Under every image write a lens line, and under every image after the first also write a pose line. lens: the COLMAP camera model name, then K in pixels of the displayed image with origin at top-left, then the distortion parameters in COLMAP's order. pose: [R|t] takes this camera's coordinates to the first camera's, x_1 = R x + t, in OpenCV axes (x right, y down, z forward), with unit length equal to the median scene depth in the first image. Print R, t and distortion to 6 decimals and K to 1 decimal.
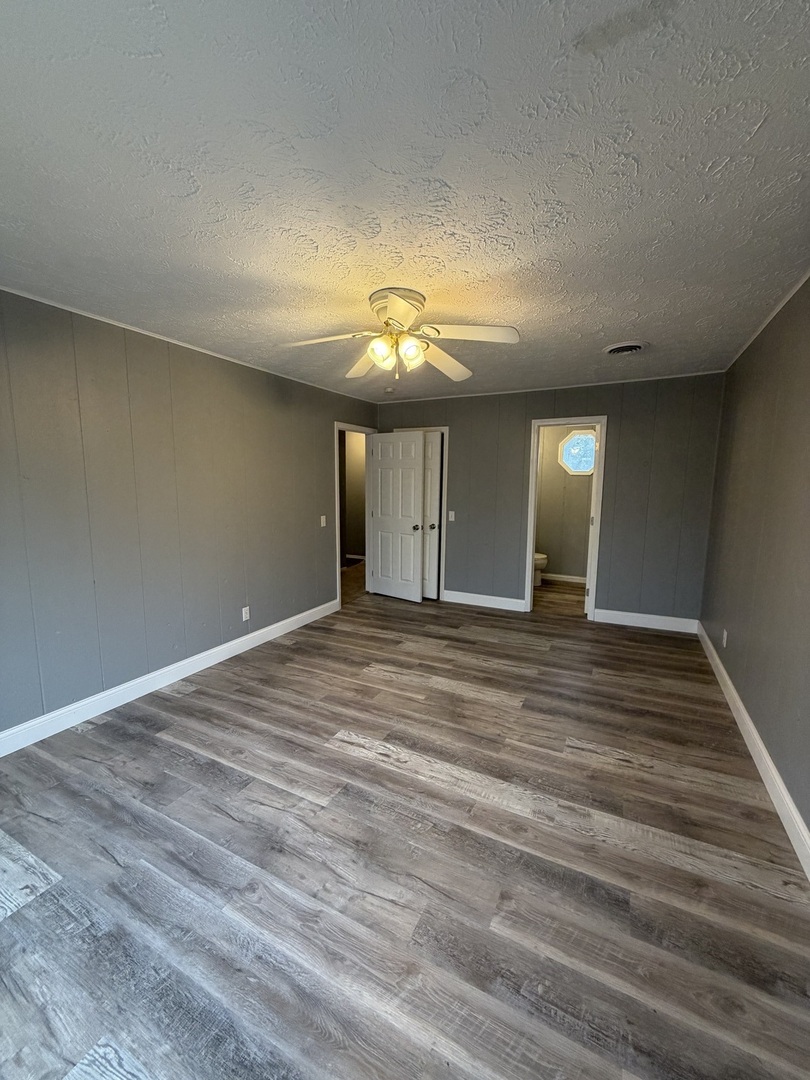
lens RADIAL K [[432.7, 0, 405.0], [0, 432.7, 540.1], [0, 0, 1]] dist [-0.000390, 0.000025]
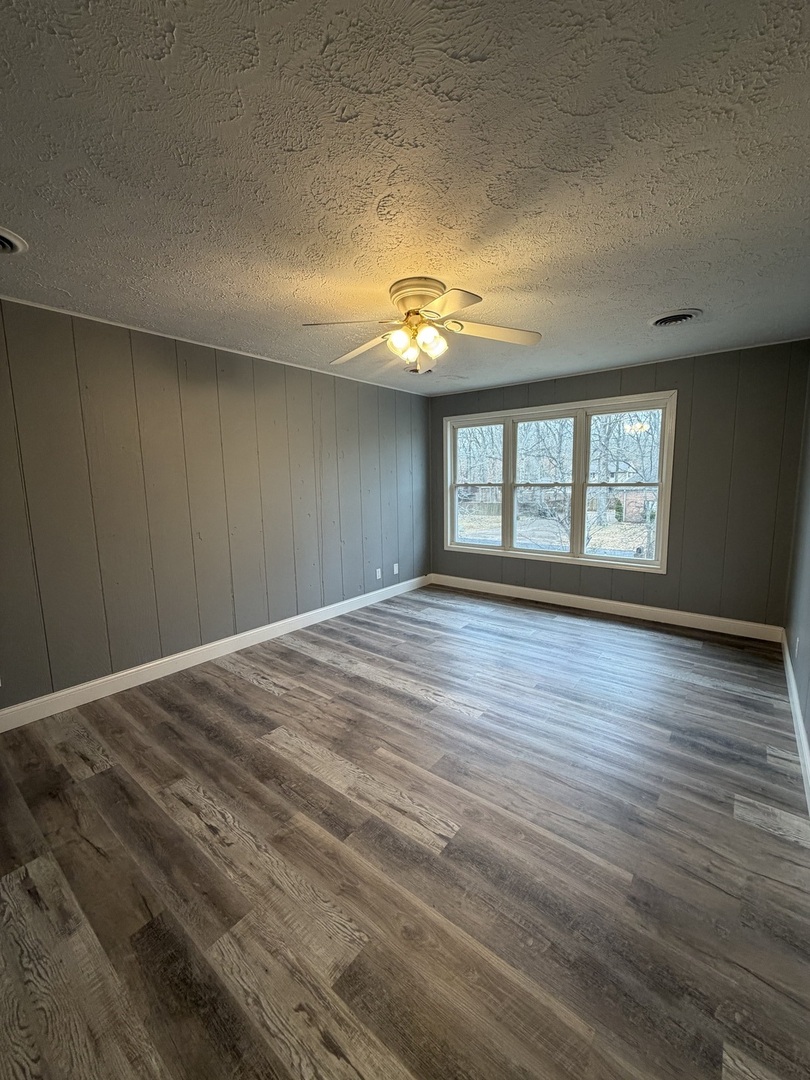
lens RADIAL K [[432.7, 0, 405.1], [0, 432.7, 536.5], [0, 0, 1]] dist [-0.000390, 0.000025]
pose [[-0.980776, -0.015819, 0.194496, -0.177235], [0.037474, 0.962890, 0.267281, -0.254849], [-0.191507, 0.269431, -0.943786, 1.927316]]
